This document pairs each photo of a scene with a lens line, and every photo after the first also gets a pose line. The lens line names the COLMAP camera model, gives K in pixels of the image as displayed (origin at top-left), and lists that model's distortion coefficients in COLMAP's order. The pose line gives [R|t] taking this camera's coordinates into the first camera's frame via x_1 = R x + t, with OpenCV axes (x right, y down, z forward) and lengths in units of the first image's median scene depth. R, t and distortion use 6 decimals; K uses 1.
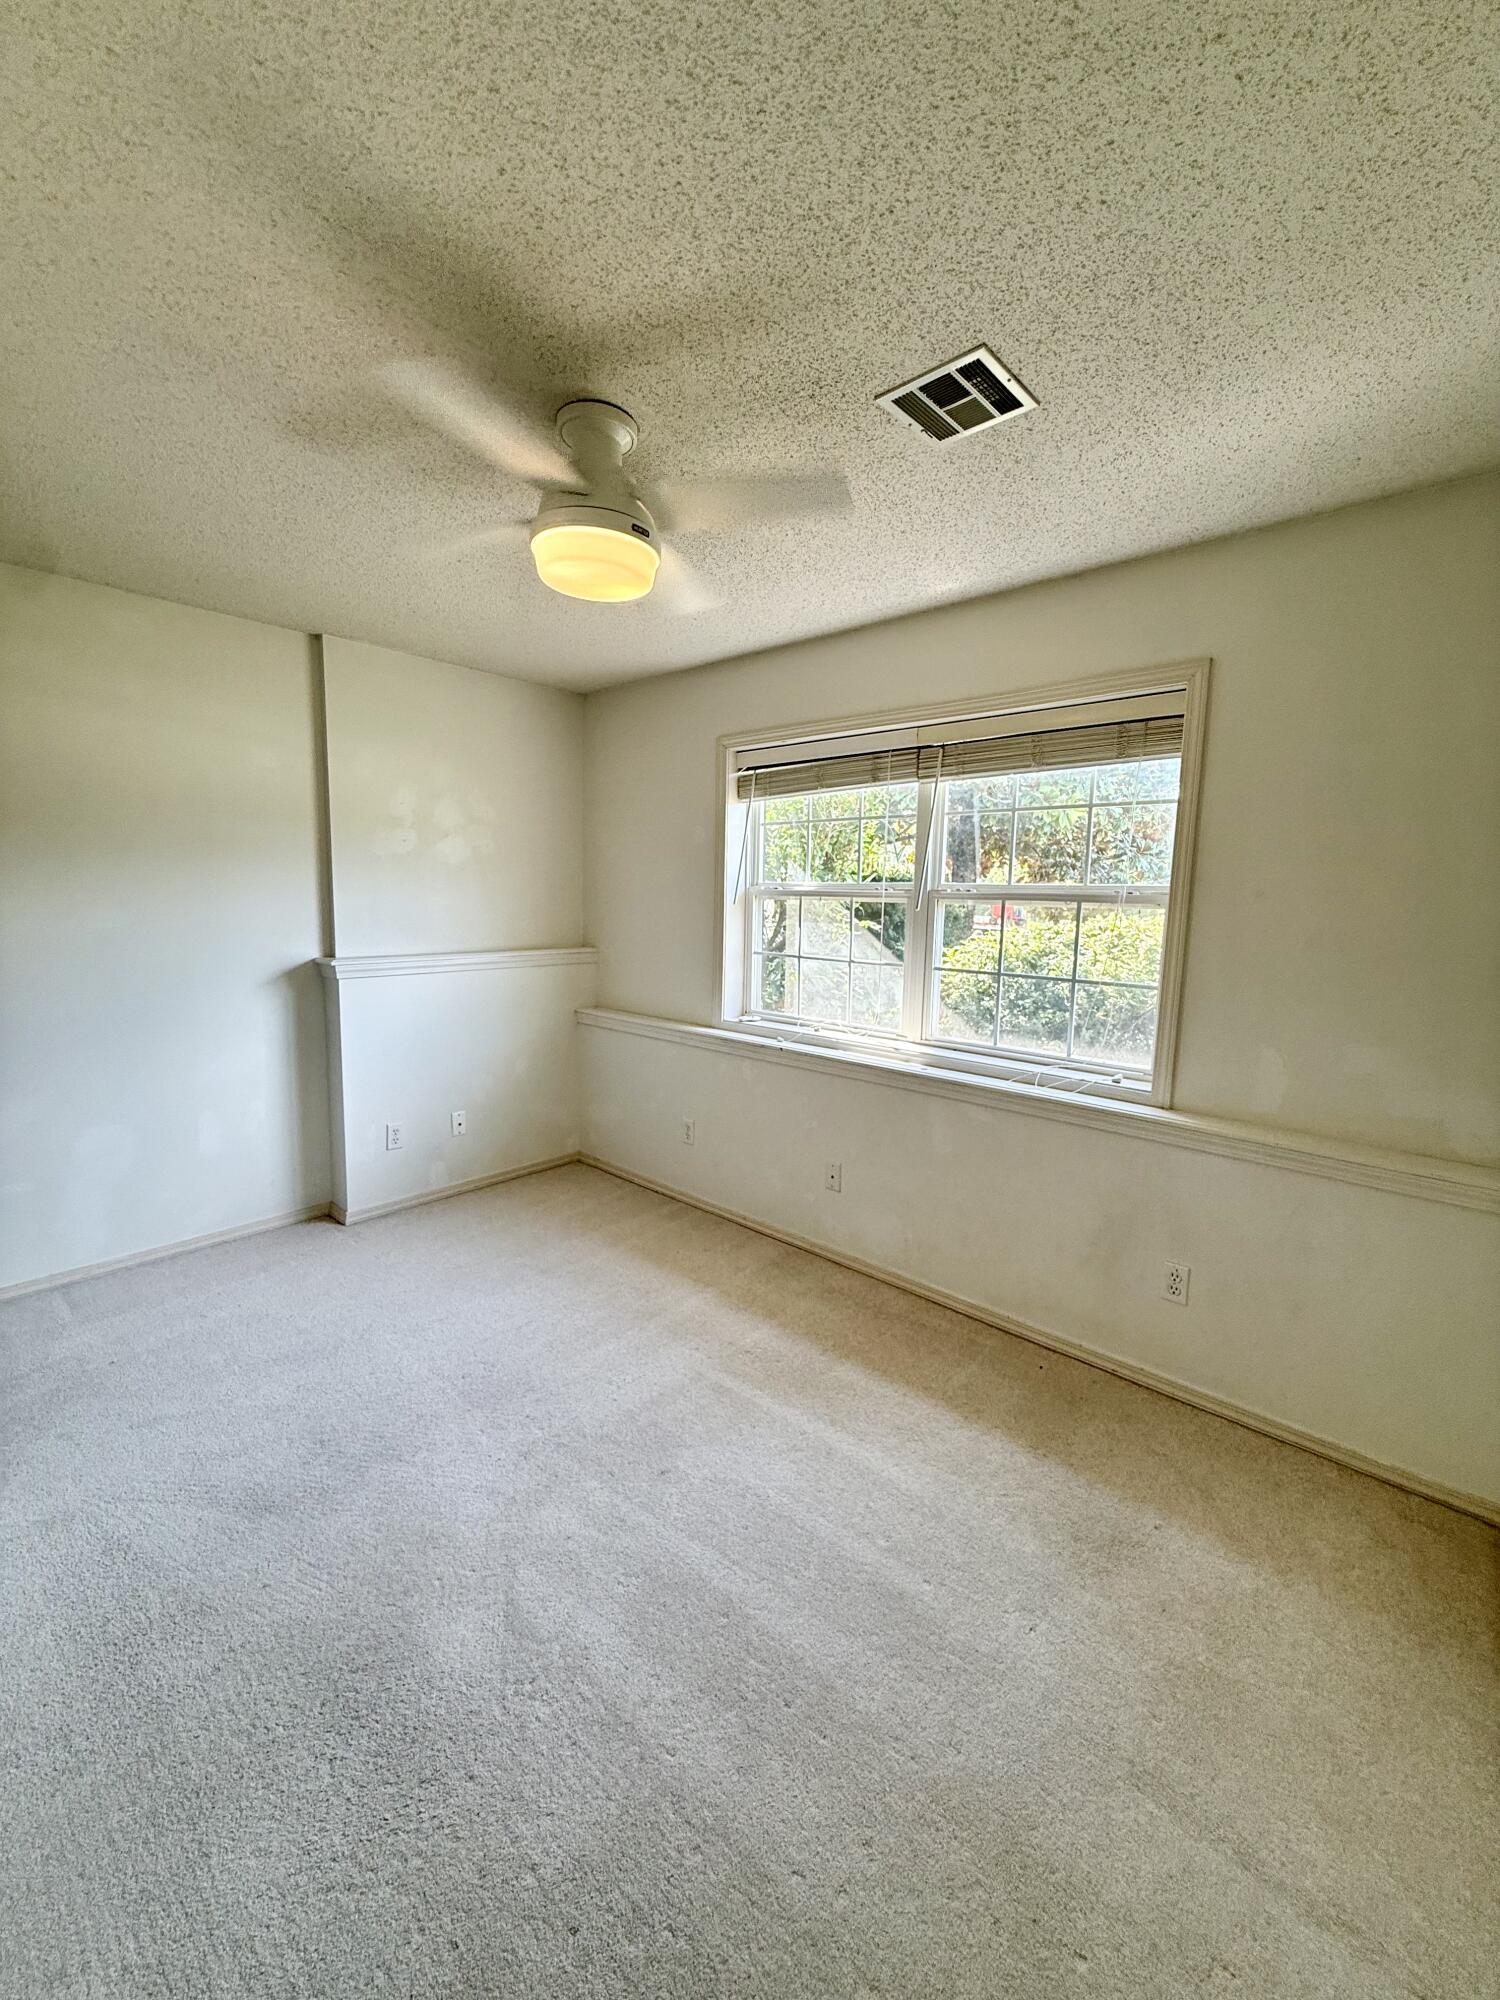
lens RADIAL K [[794.6, 0, 751.5], [0, 794.6, 992.6], [0, 0, 1]] dist [0.000176, 0.000275]
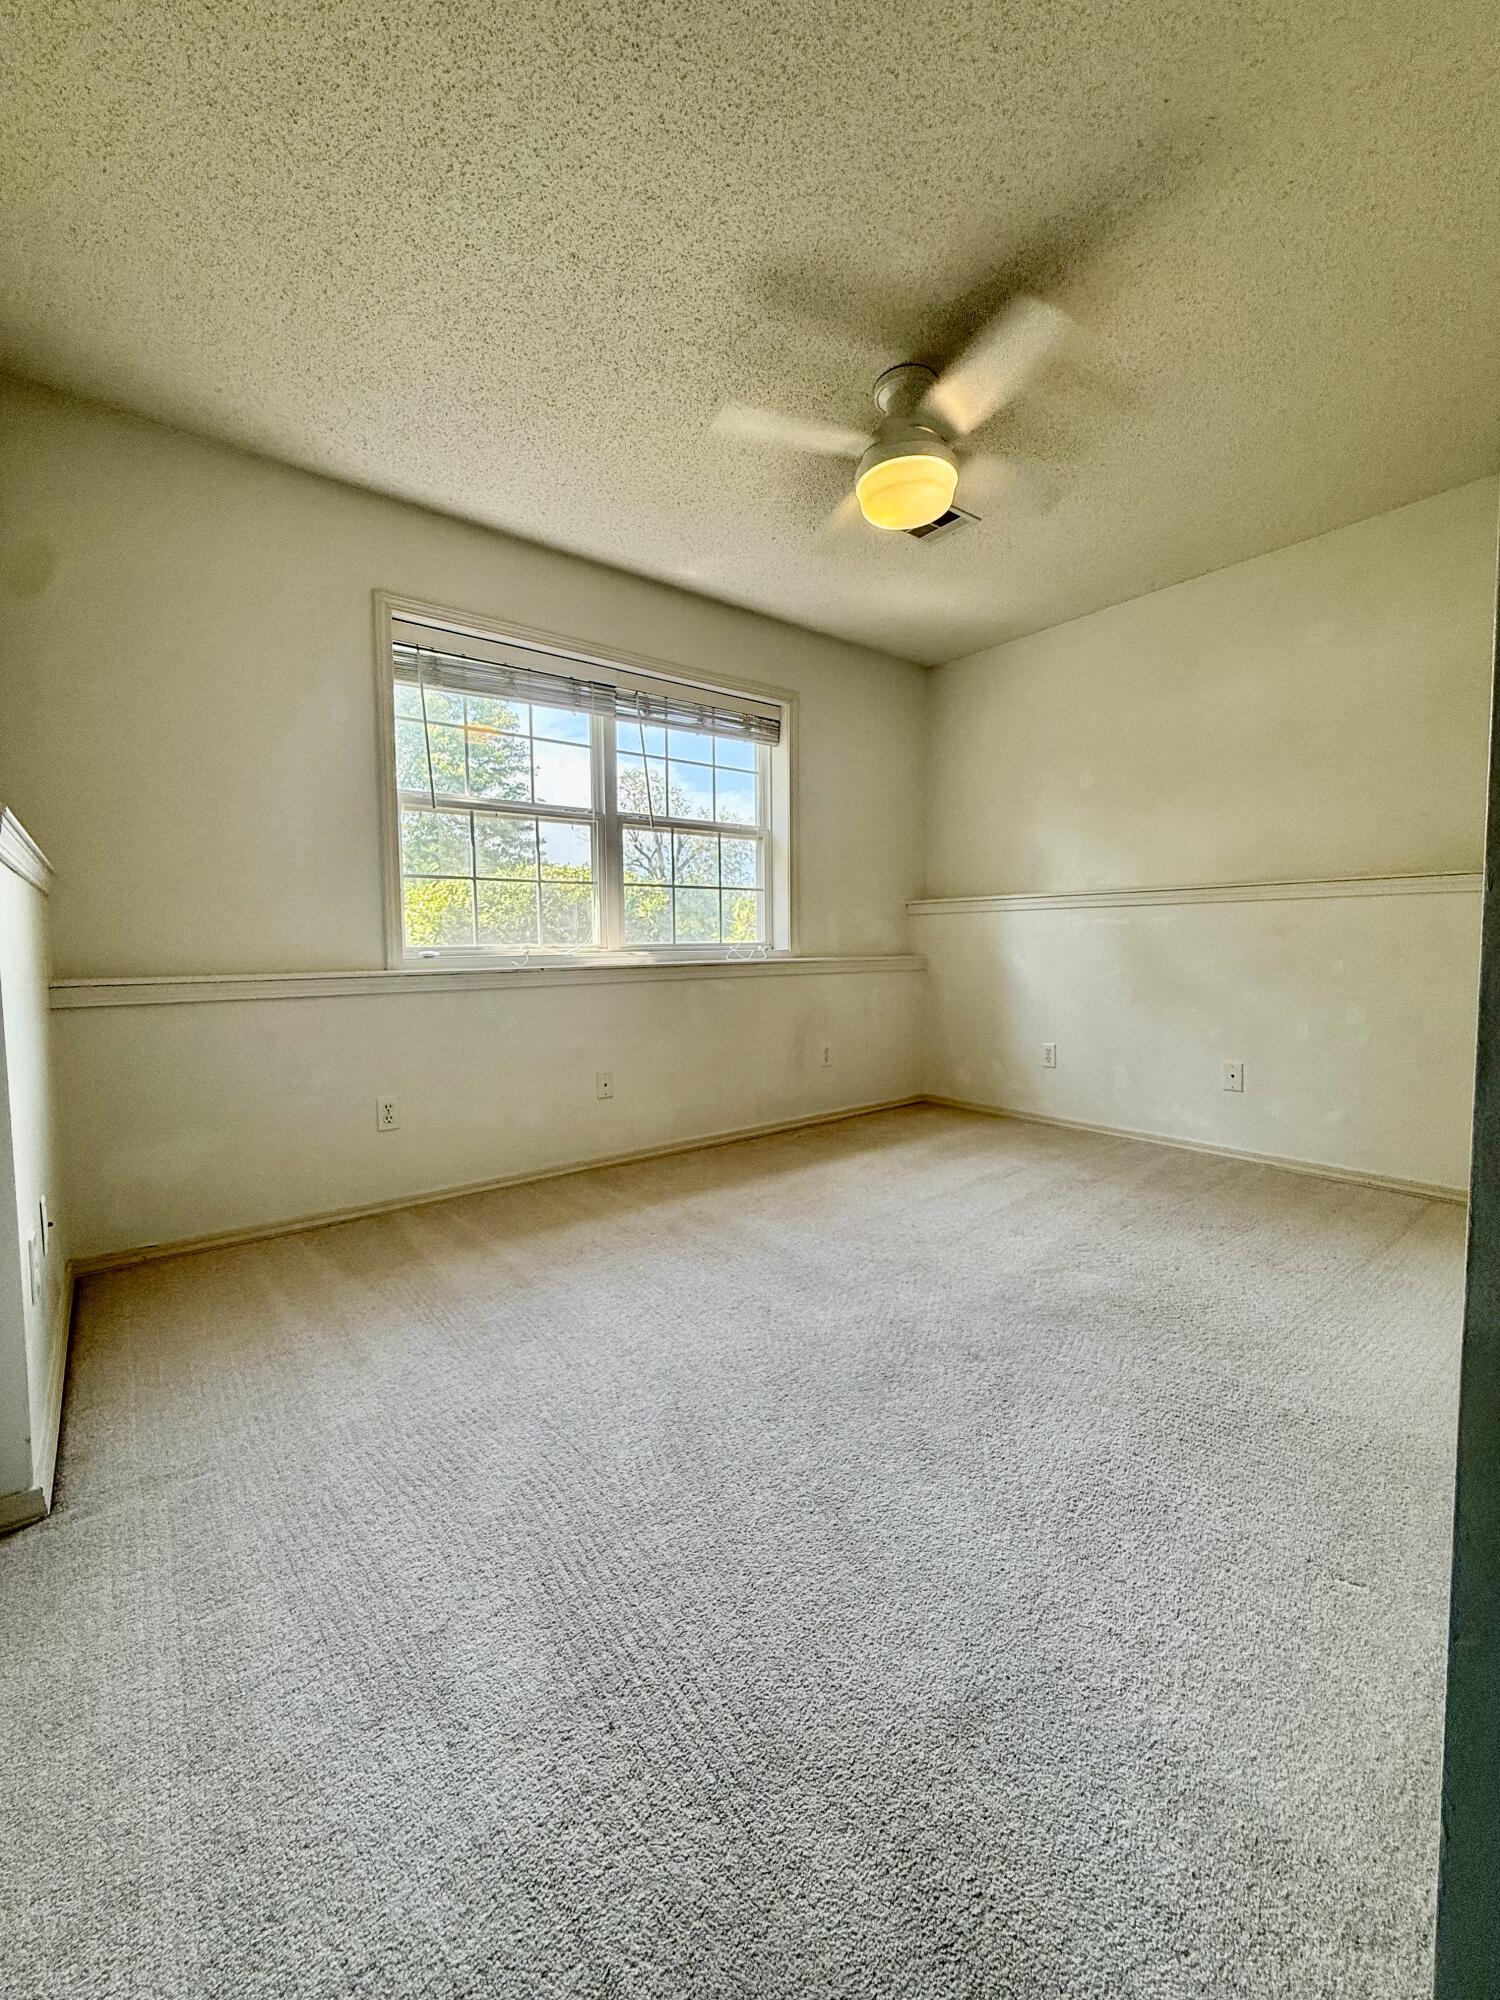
lens RADIAL K [[794.6, 0, 751.5], [0, 794.6, 992.6], [0, 0, 1]] dist [0.000176, 0.000275]
pose [[0.157226, -0.085904, 0.983819, -0.797873], [0.140297, 0.988048, 0.063852, 0.069802], [-0.977546, 0.127988, 0.167399, 0.580406]]
